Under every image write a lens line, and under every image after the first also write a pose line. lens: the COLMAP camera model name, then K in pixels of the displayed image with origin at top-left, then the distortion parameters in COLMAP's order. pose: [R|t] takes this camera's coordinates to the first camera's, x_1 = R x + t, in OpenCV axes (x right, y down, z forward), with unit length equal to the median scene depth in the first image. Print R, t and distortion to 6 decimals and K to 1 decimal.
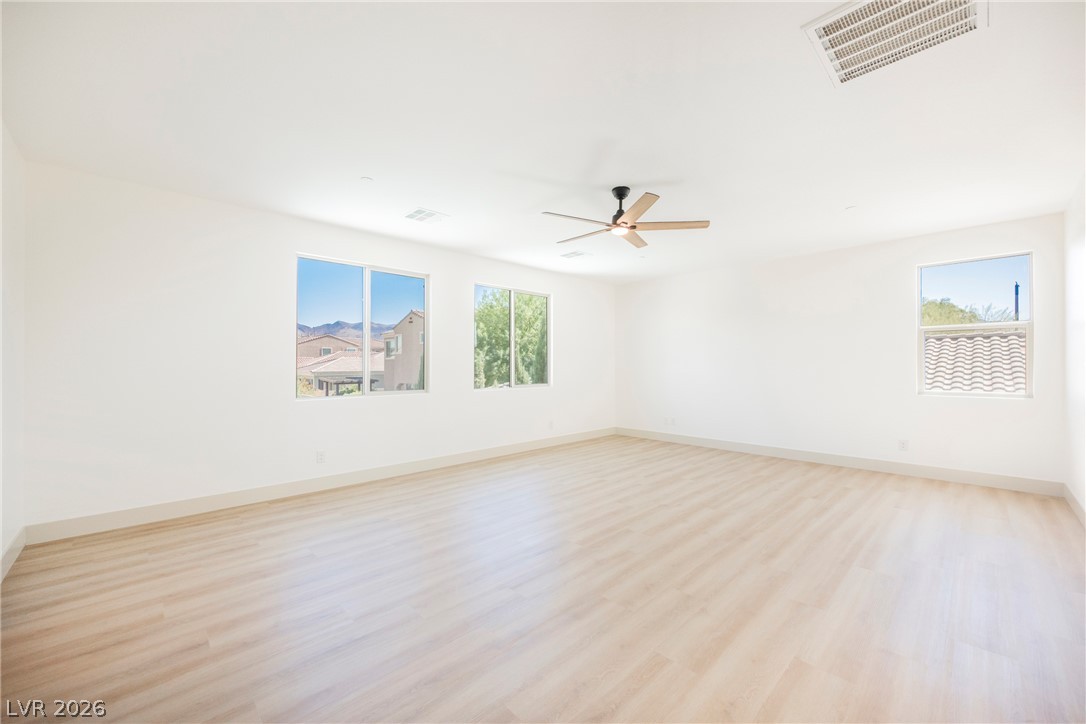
lens RADIAL K [[422.5, 0, 543.0], [0, 422.5, 362.0], [0, 0, 1]] dist [-0.001897, -0.000577]
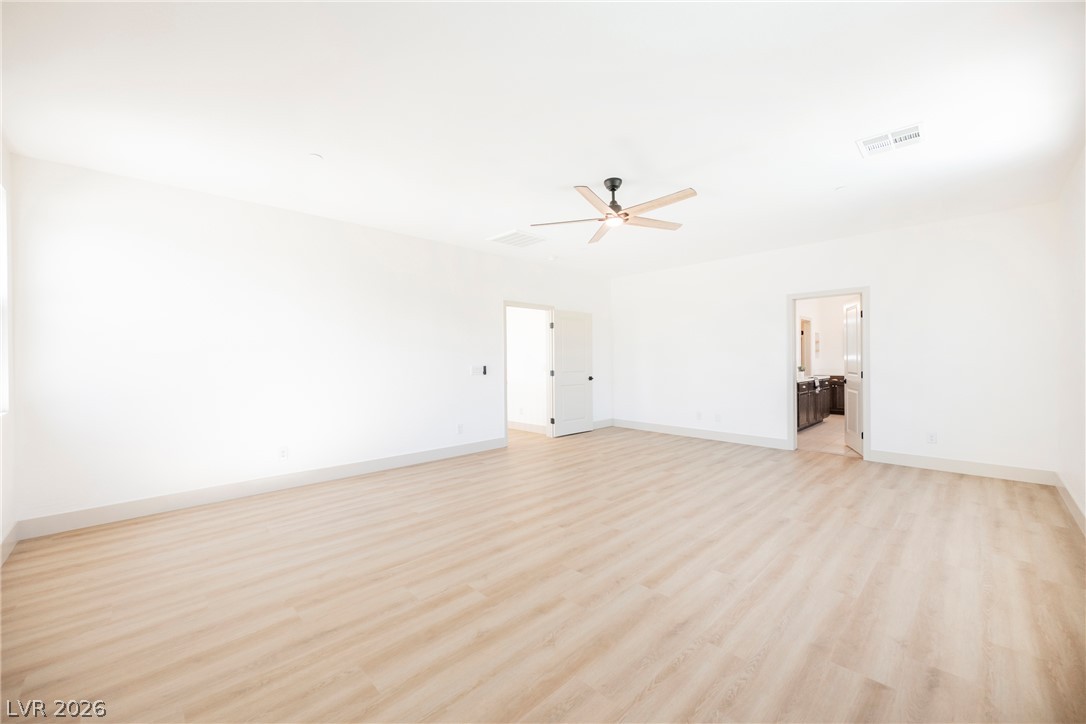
lens RADIAL K [[422.5, 0, 543.0], [0, 422.5, 362.0], [0, 0, 1]] dist [-0.001897, -0.000577]
pose [[-0.999955, 0.009441, -0.001197, 0.353877], [0.009443, 0.999953, -0.001988, 0.019981], [0.001179, -0.001999, -0.999997, 1.991903]]
